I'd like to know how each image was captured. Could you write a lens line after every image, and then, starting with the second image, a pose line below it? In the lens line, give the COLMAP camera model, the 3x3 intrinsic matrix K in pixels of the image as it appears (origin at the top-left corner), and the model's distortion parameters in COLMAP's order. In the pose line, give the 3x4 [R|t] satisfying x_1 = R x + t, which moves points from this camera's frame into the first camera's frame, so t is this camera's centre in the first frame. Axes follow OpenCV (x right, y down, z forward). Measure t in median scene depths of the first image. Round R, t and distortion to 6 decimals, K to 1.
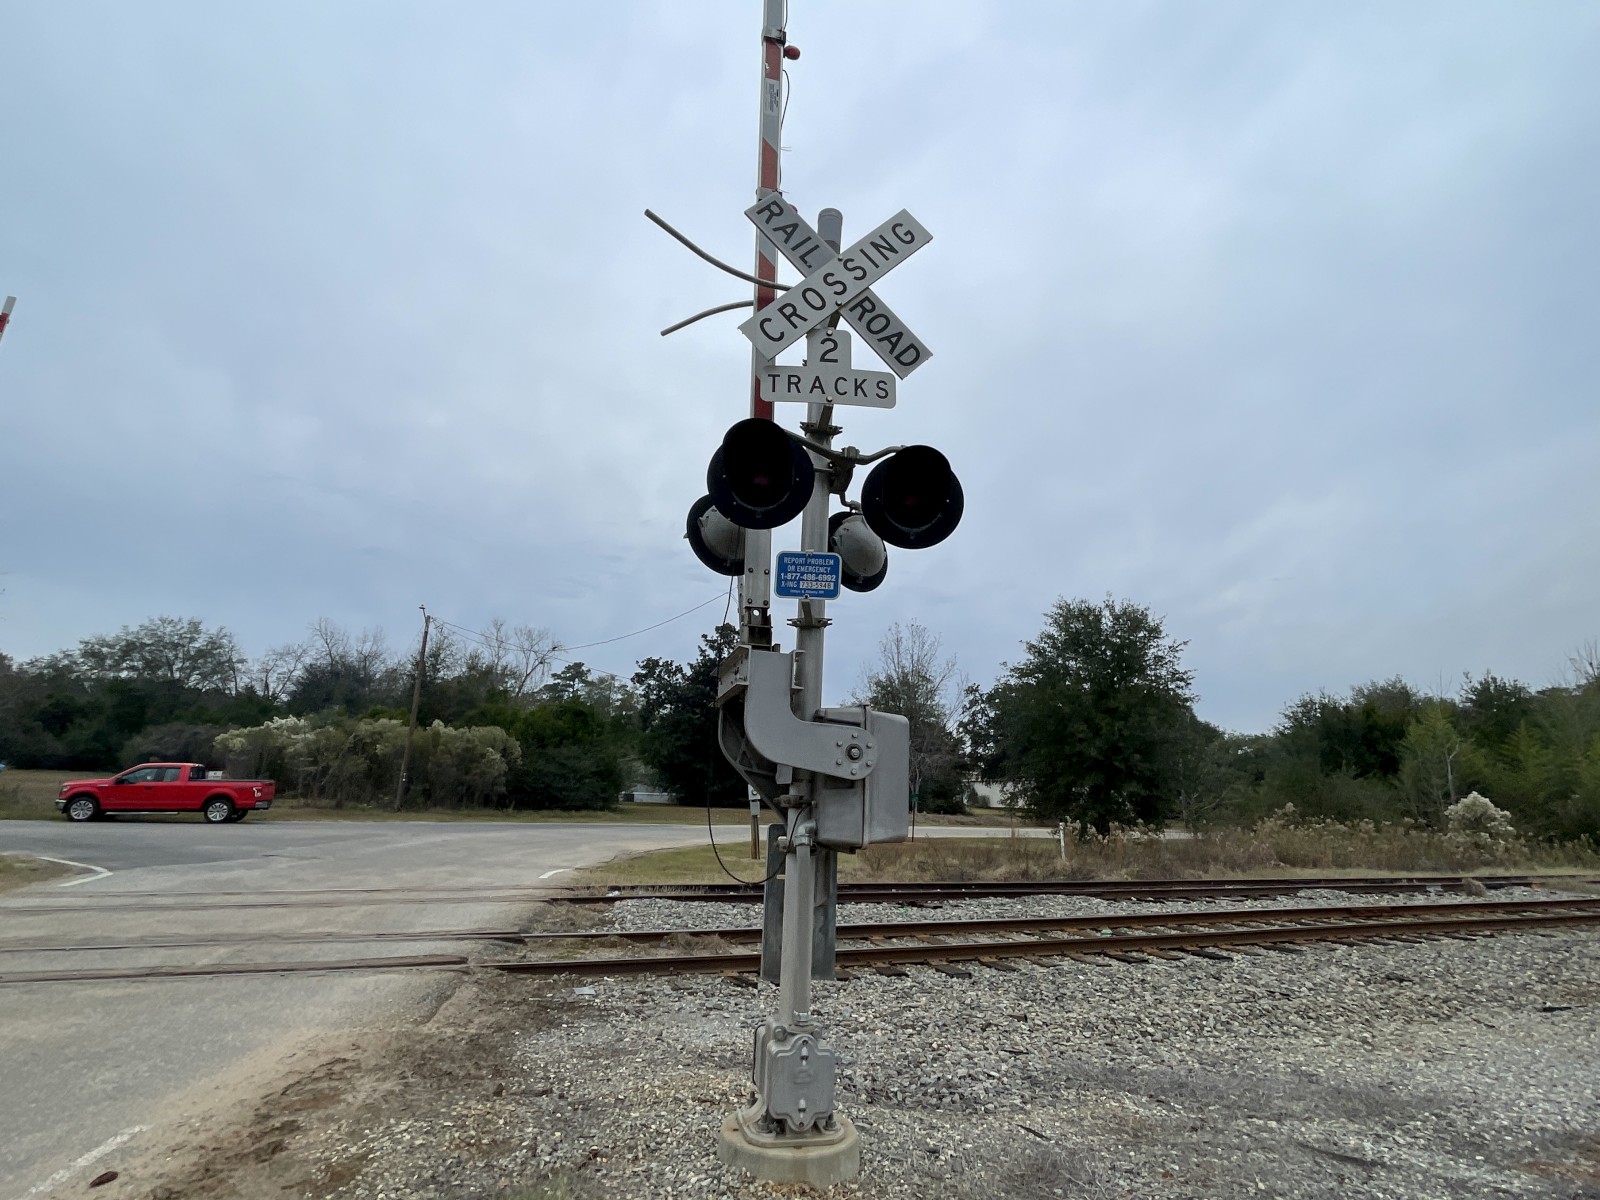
lens RADIAL K [[803.2, 0, 804.7], [0, 803.2, 595.7], [0, 0, 1]] dist [-0.006329, -0.000993]
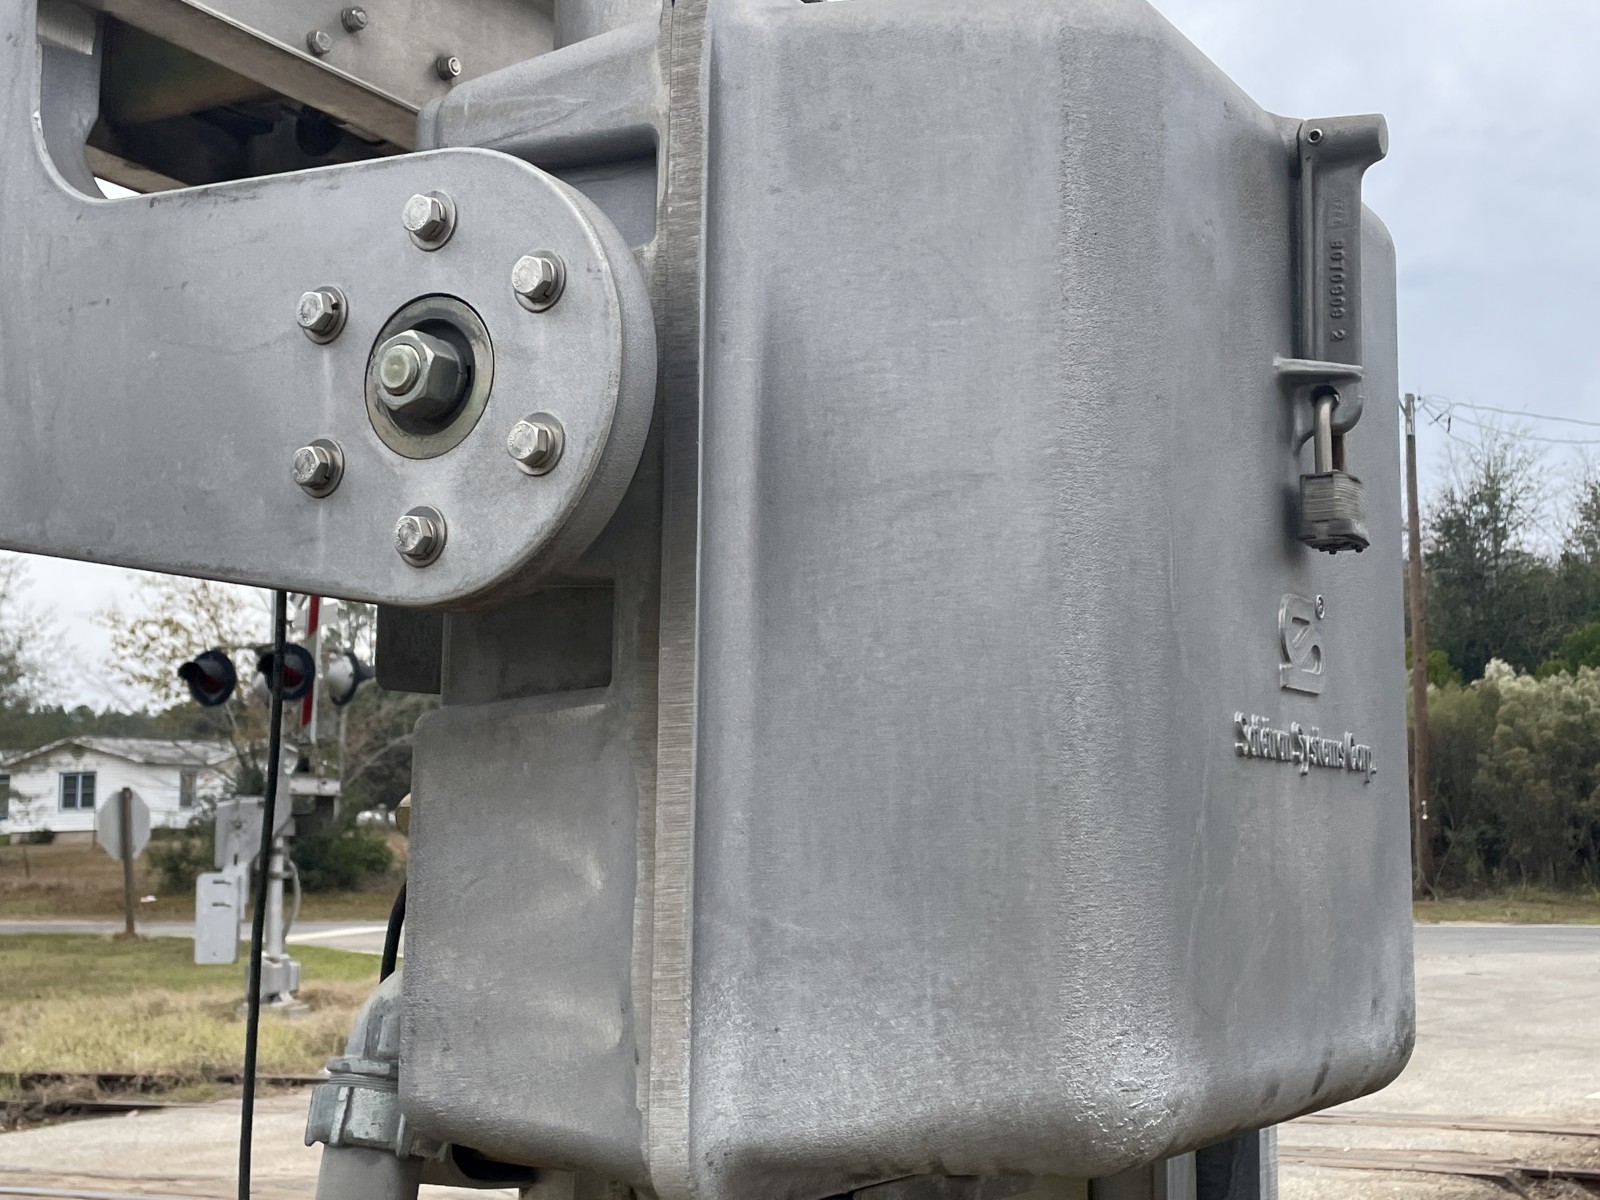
lens RADIAL K [[2095.3, 0, 793.3], [0, 2095.3, 584.0], [0, 0, 1]] dist [0.034453, 0.000000]
pose [[0.689642, -0.118239, -0.714432, 0.047261], [0.200870, 0.979100, 0.031858, 0.033635], [0.695733, -0.165479, 0.698979, 0.122585]]
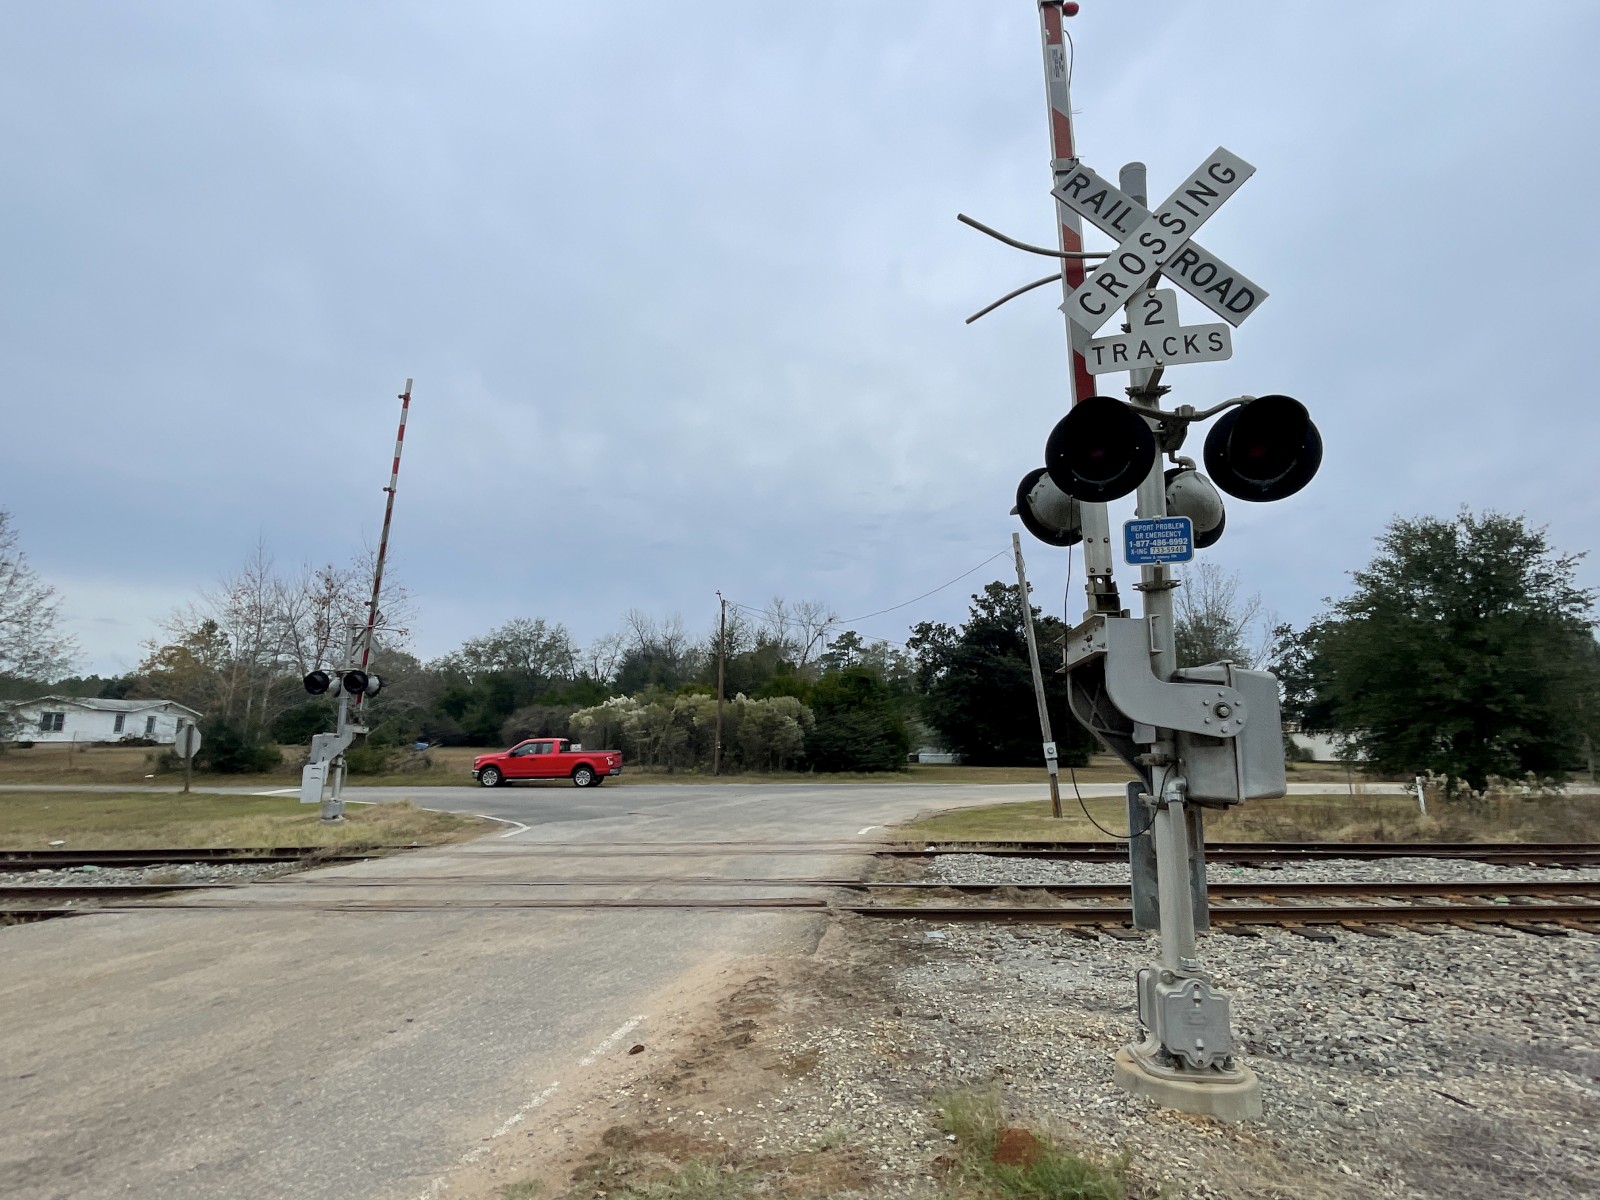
lens RADIAL K [[803.2, 0, 803.2], [0, 803.2, 598.4], [0, 0, 1]] dist [-0.006329, -0.000993]
pose [[0.942935, -0.084128, -0.322174, -0.013820], [0.100213, 0.994397, 0.033641, -0.004536], [0.317539, -0.064007, 0.946083, -0.016087]]
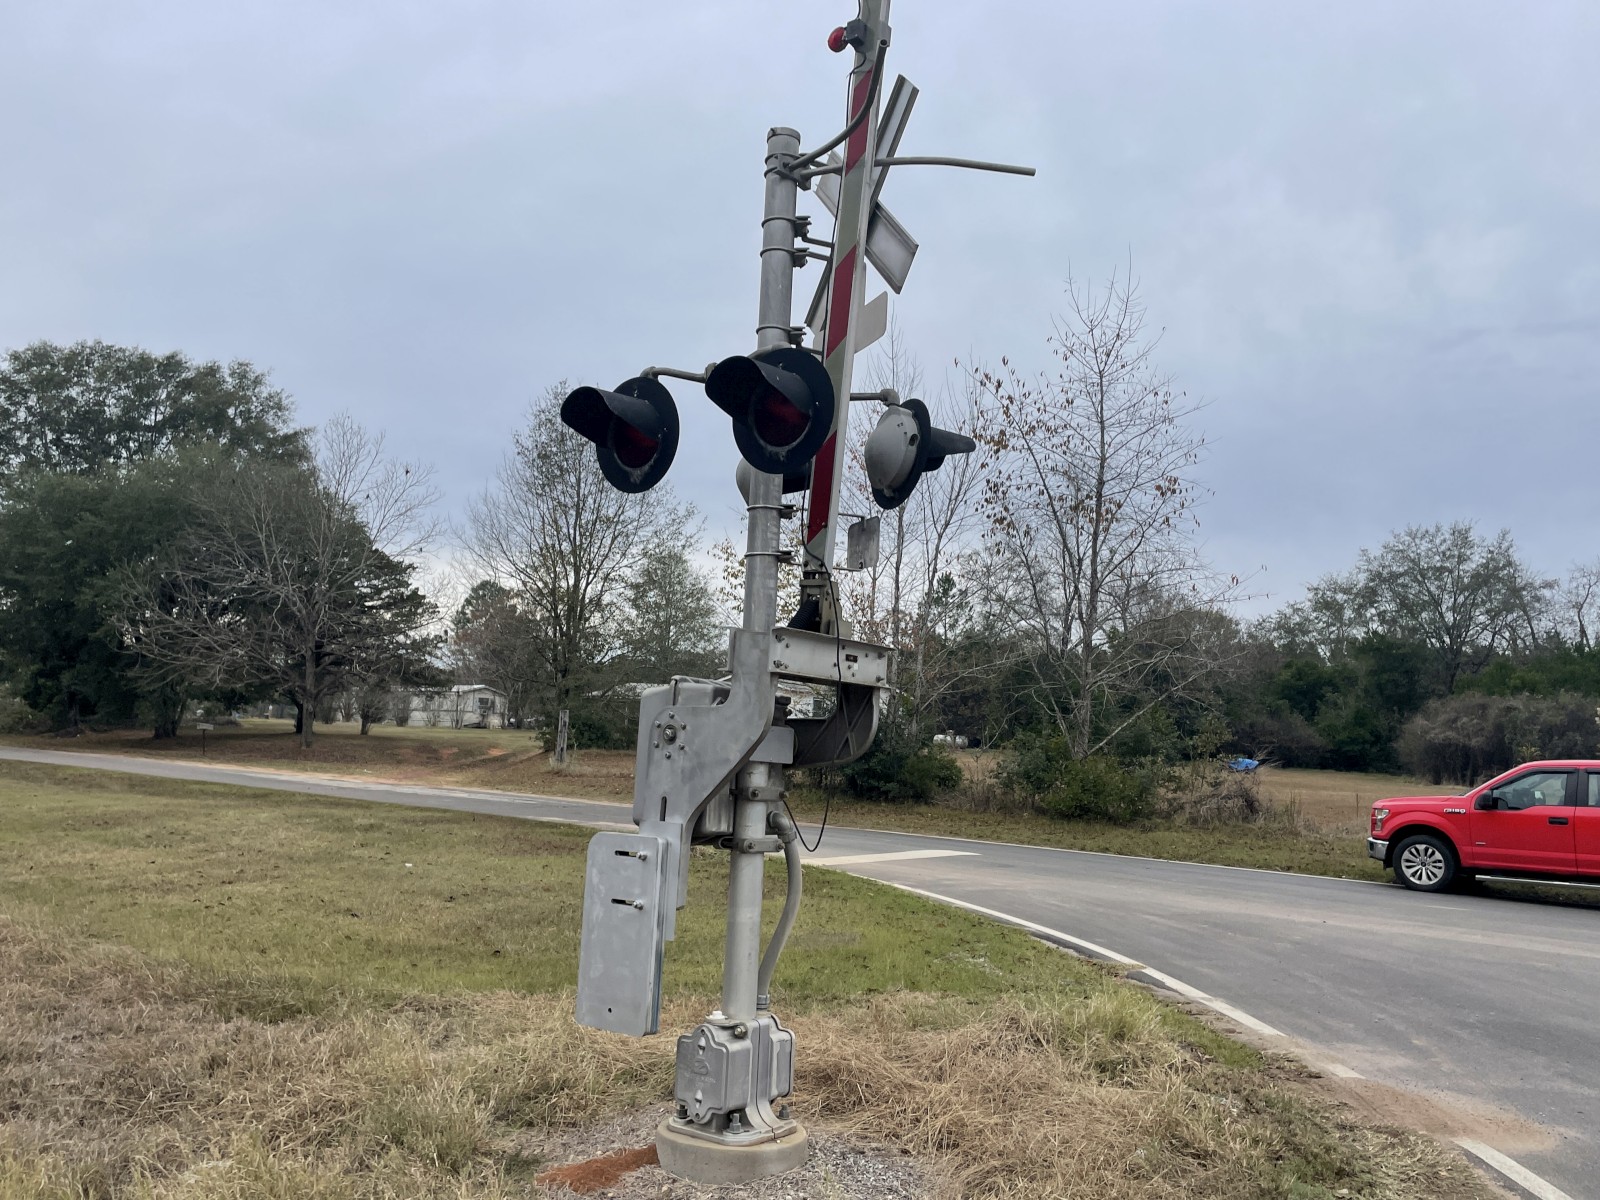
lens RADIAL K [[1261.8, 0, 788.5], [0, 1261.8, 613.6], [0, 0, 1]] dist [0.055977, -0.018778]
pose [[0.430238, -0.096239, -0.897571, -0.423148], [0.177521, 0.983905, -0.020404, 0.088497], [0.885089, -0.150559, 0.440398, 0.415049]]
